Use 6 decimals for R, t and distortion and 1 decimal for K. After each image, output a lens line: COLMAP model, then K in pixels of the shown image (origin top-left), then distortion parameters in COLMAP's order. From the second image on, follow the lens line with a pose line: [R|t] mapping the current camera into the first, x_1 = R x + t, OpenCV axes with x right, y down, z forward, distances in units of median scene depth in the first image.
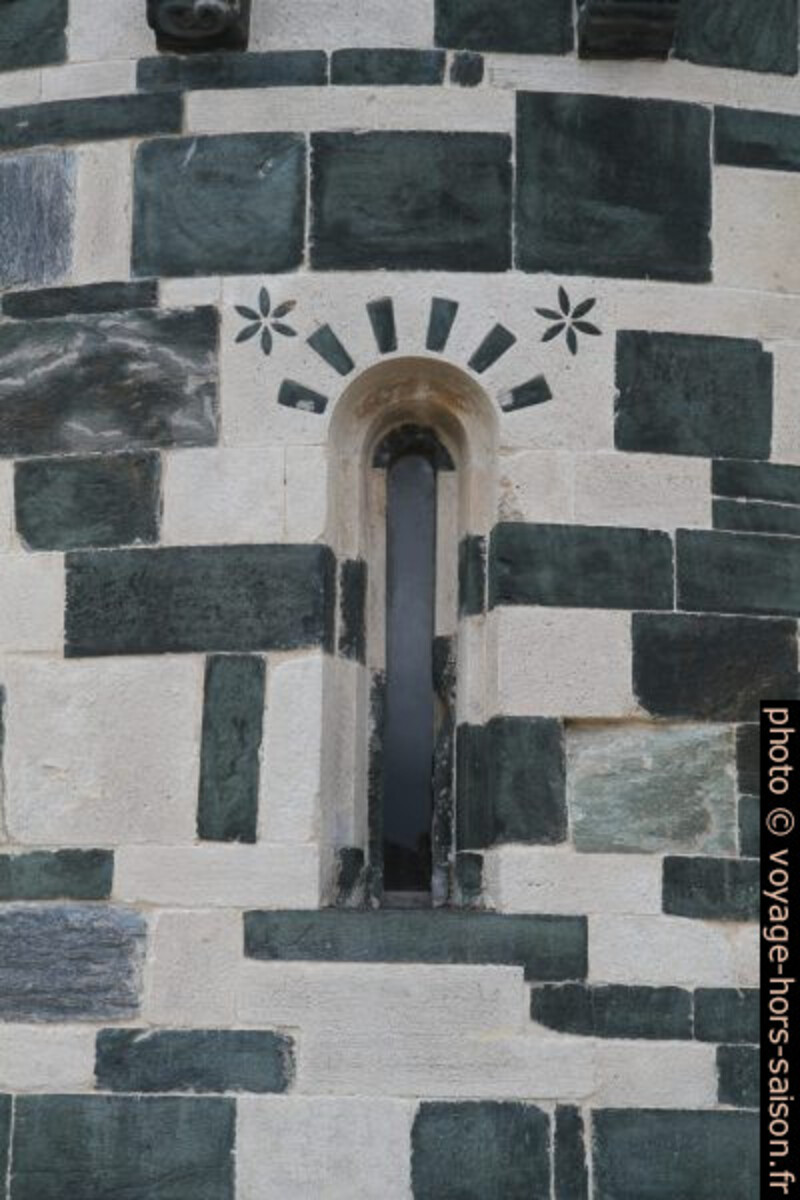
lens RADIAL K [[2637.1, 0, 400.0], [0, 2637.1, 600.0], [0, 0, 1]] dist [0.344326, -0.087387]
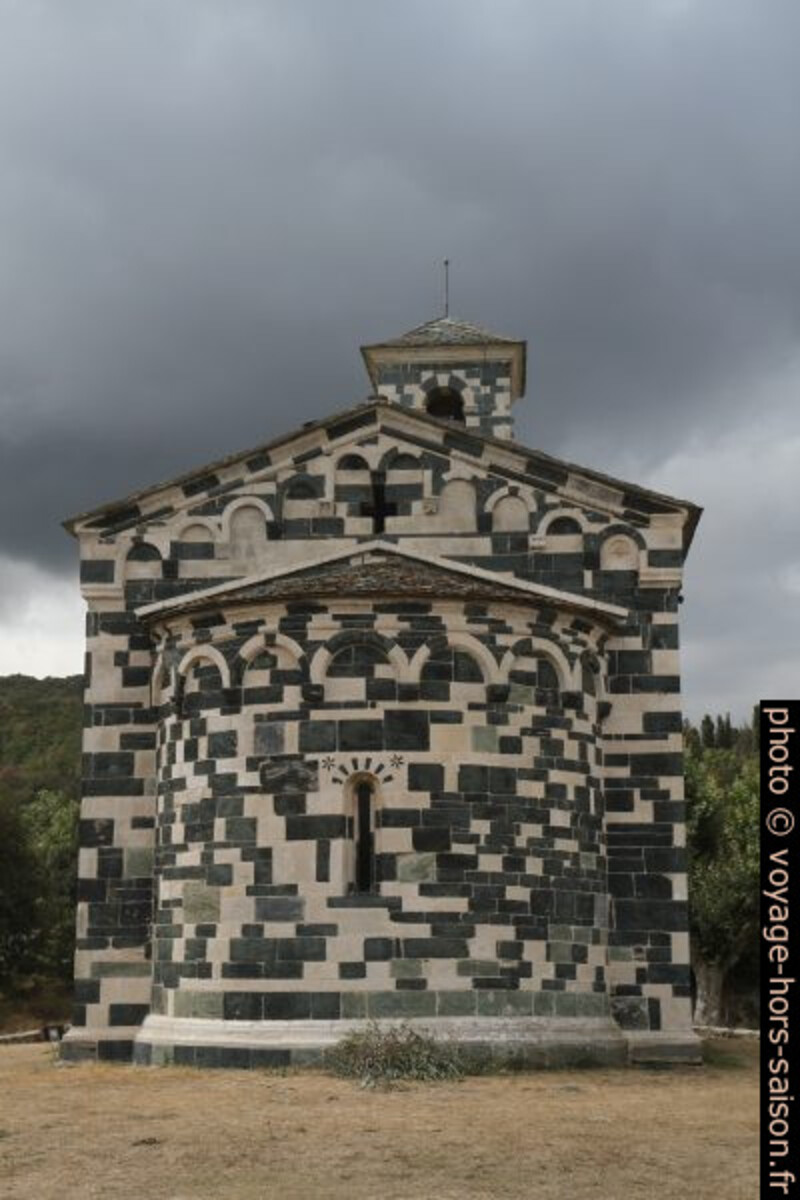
lens RADIAL K [[1914.4, 0, 402.1], [0, 1914.4, 625.4], [0, 0, 1]] dist [0.186898, 0.168873]
pose [[0.998512, -0.027564, -0.047048, 0.230029], [0.027282, 0.999606, -0.006621, -0.312535], [0.047212, 0.005328, 0.998871, -2.210722]]
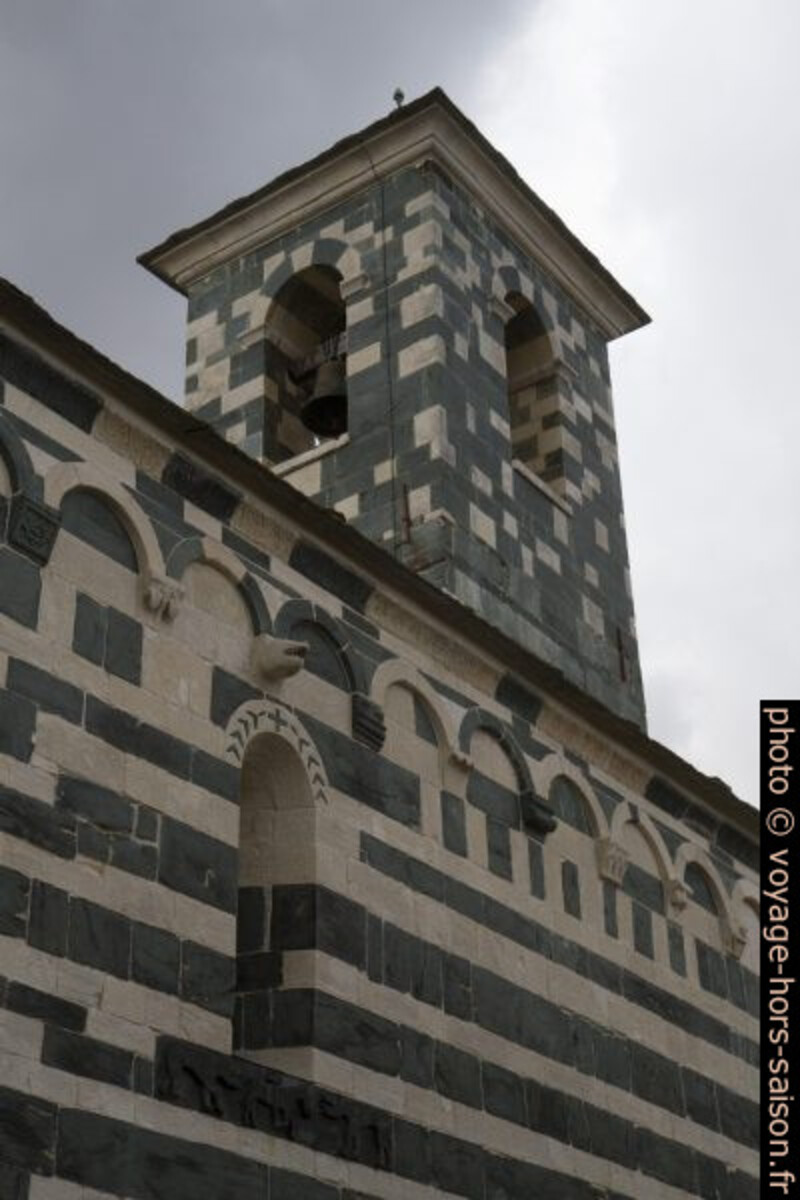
lens RADIAL K [[1914.4, 0, 402.1], [0, 1914.4, 625.4], [0, 0, 1]] dist [0.186898, 0.168873]
pose [[0.809913, -0.327069, -0.486896, 1.337799], [0.135014, 0.911765, -0.387887, 0.373776], [0.570800, 0.248416, 0.782609, 2.127333]]
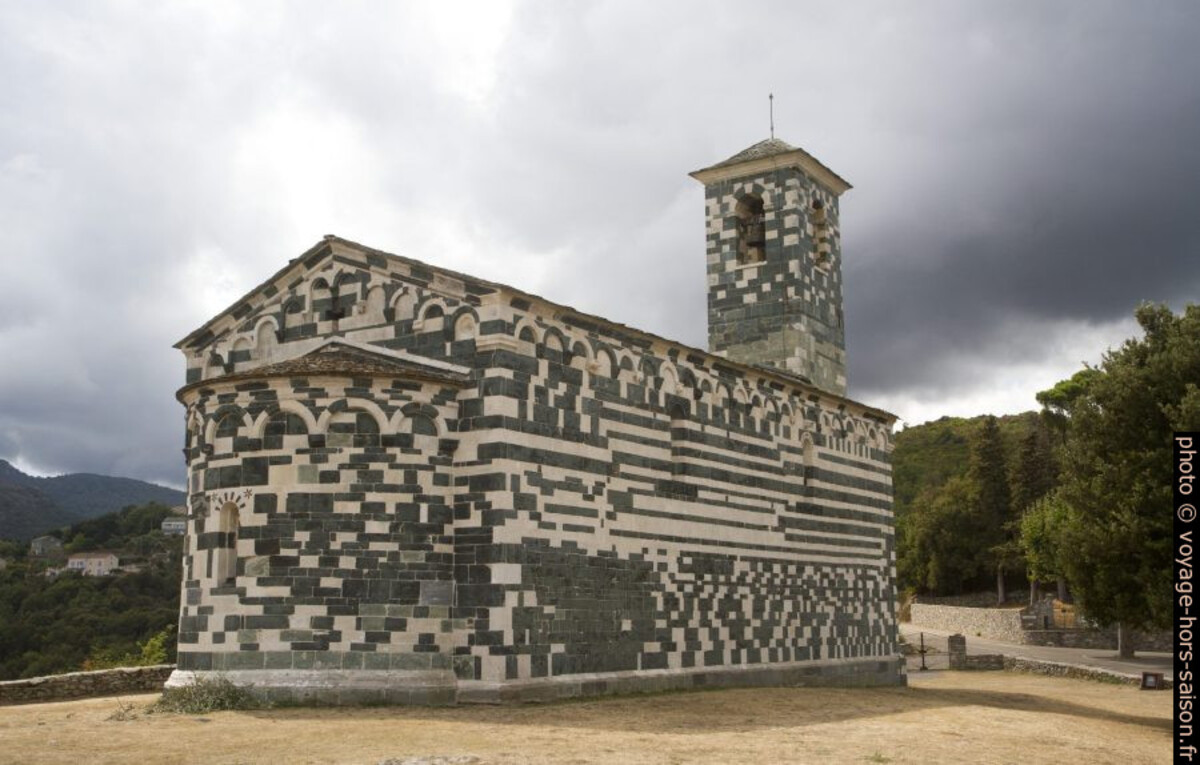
lens RADIAL K [[1395.9, 0, 600.0], [0, 1395.9, 382.5], [0, 0, 1]] dist [0.011094, 0.022725]
pose [[0.844799, -0.115825, -0.522398, 2.577934], [0.109634, 0.993047, -0.042881, -0.134158], [0.523732, -0.021047, 0.851623, -1.422467]]
